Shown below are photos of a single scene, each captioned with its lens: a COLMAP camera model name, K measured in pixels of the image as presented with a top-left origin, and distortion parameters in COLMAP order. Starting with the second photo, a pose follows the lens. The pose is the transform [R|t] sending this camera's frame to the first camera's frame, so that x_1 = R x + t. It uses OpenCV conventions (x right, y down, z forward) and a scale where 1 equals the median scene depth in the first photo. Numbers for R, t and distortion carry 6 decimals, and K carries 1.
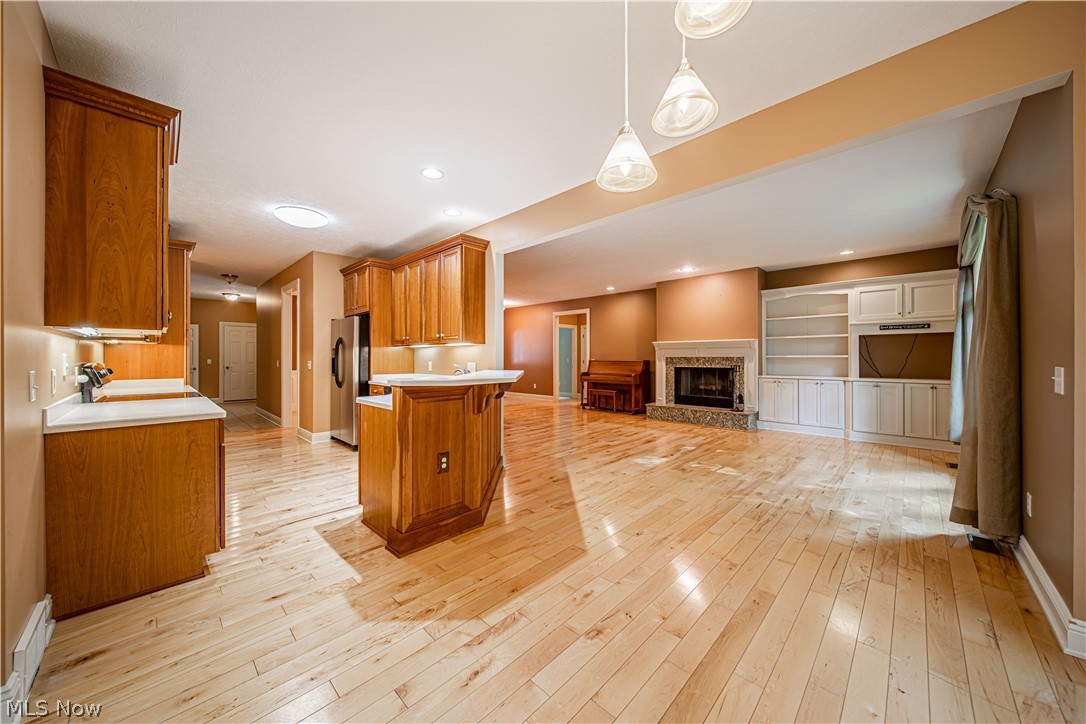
lens RADIAL K [[378.4, 0, 542.5], [0, 378.4, 356.0], [0, 0, 1]] dist [0.000429, -0.000427]
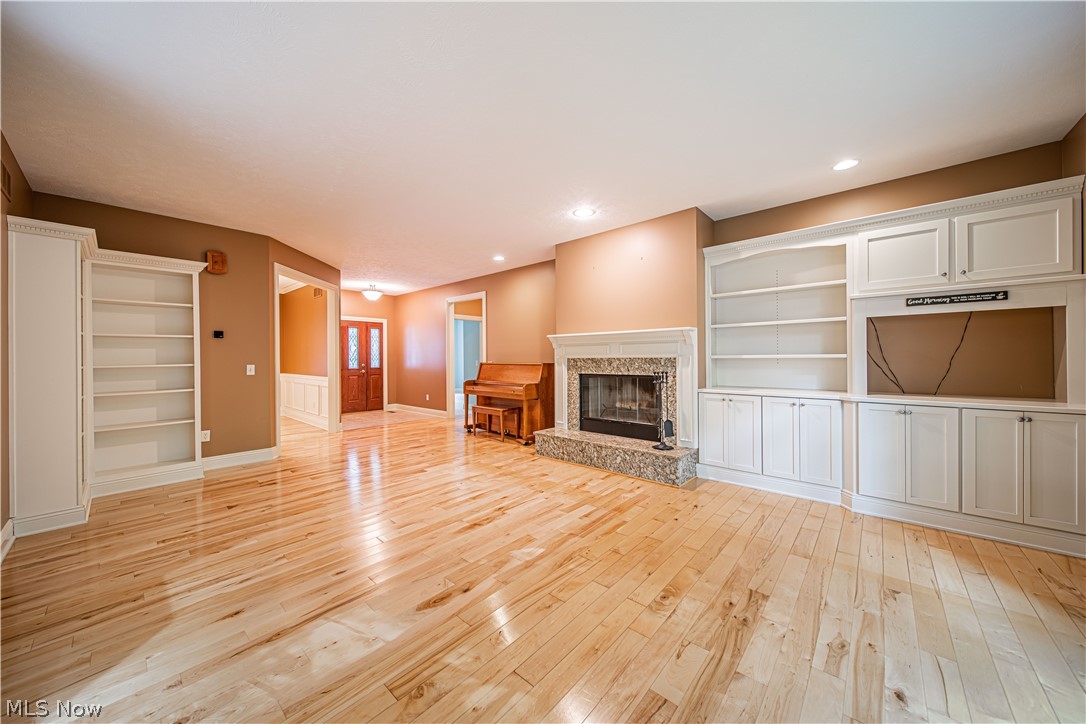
lens RADIAL K [[378.4, 0, 543.8], [0, 378.4, 358.4], [0, 0, 1]] dist [0.000429, -0.000427]
pose [[0.998631, -0.004862, 0.052080, 0.330450], [0.004721, 0.999985, 0.002824, 0.000910], [-0.052093, -0.002574, 0.998639, 0.463968]]
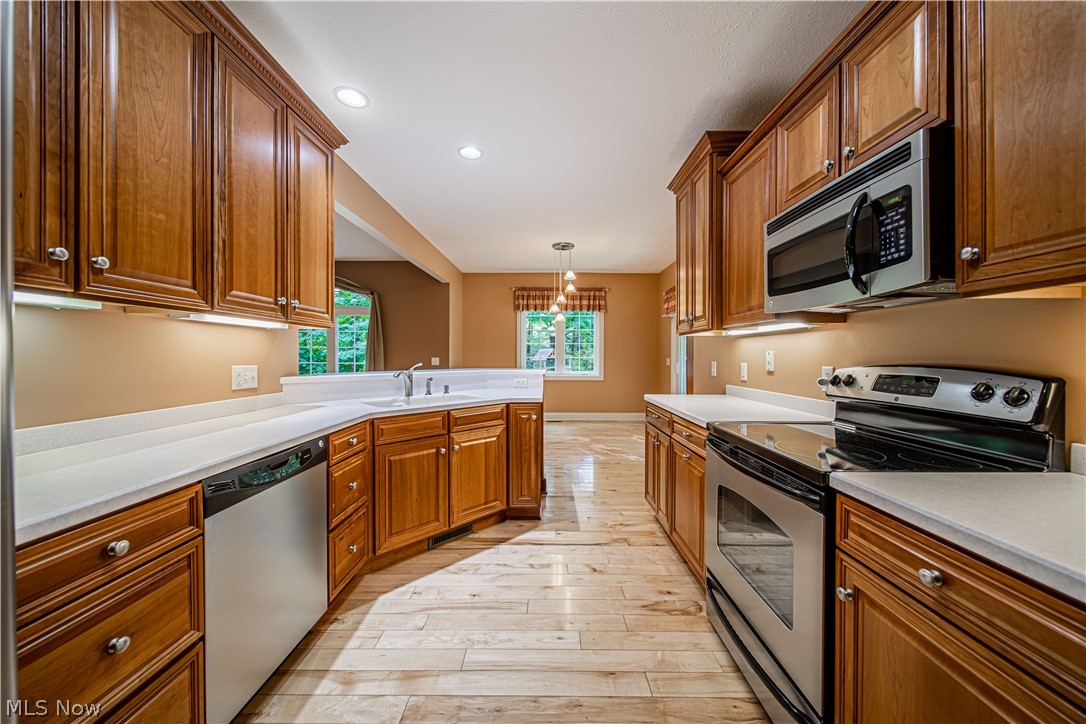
lens RADIAL K [[378.4, 0, 548.1], [0, 378.4, 357.8], [0, 0, 1]] dist [0.000429, -0.000427]
pose [[-0.695261, -0.004286, 0.718745, -0.568685], [-0.000420, 0.999984, 0.005557, 0.004186], [-0.718757, 0.003562, -0.695252, 0.791180]]
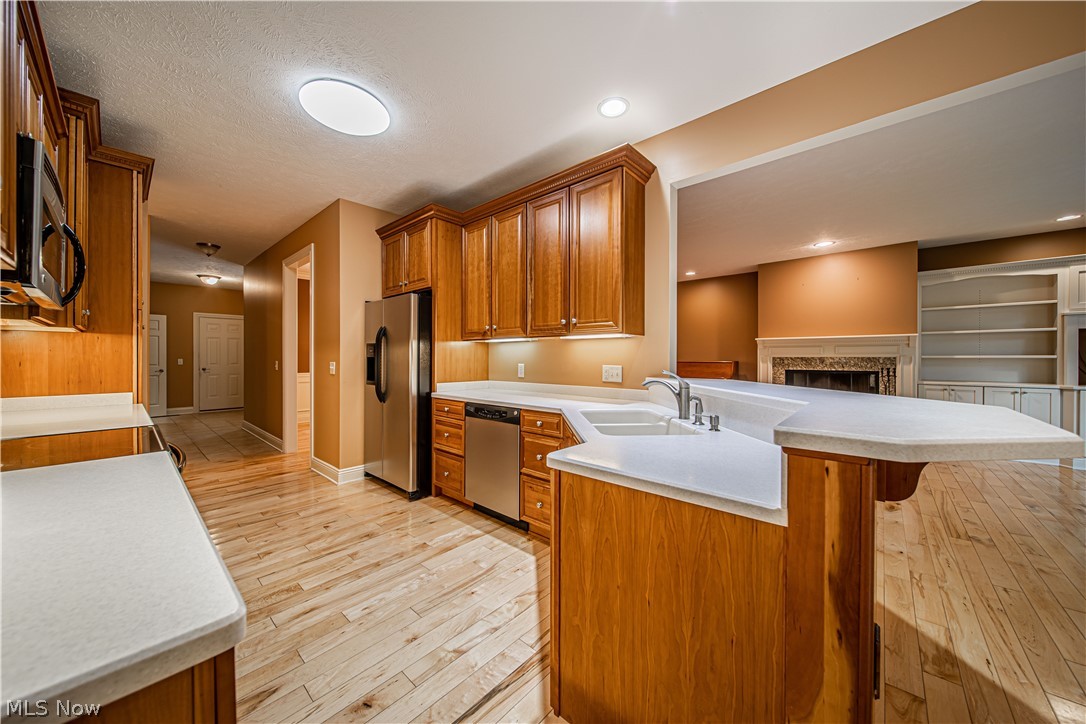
lens RADIAL K [[378.4, 0, 545.6], [0, 378.4, 357.2], [0, 0, 1]] dist [0.000429, -0.000427]
pose [[0.999020, 0.001909, 0.044222, -0.250788], [-0.002029, 0.999994, 0.002658, 0.001725], [-0.044217, -0.002746, 0.999018, 0.289171]]
